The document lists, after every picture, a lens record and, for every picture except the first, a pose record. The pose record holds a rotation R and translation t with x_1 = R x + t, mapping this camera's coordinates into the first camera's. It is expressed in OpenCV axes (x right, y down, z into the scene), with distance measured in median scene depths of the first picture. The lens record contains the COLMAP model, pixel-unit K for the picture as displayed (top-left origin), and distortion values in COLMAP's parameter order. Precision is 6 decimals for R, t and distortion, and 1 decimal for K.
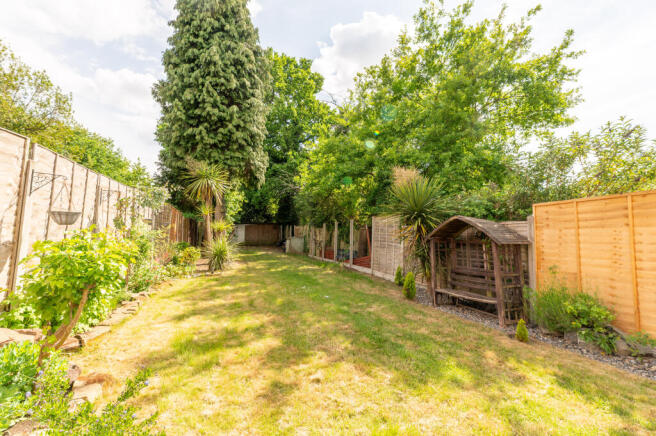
lens RADIAL K [[300.6, 0, 327.5], [0, 300.6, 219.7], [0, 0, 1]] dist [-0.000671, 0.000069]
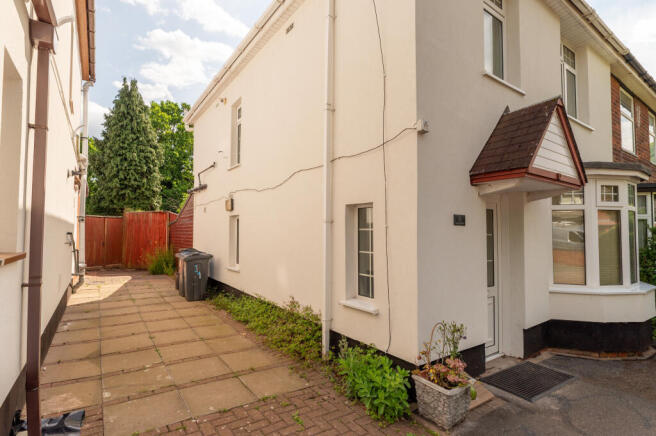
lens RADIAL K [[328.0, 0, 326.3], [0, 328.0, 220.0], [0, 0, 1]] dist [0.002748, 0.000673]
pose [[0.950854, 0.004845, 0.309601, 0.180765], [-0.012957, 0.999624, 0.024150, -0.161982], [-0.309367, -0.026974, 0.950560, -1.543838]]
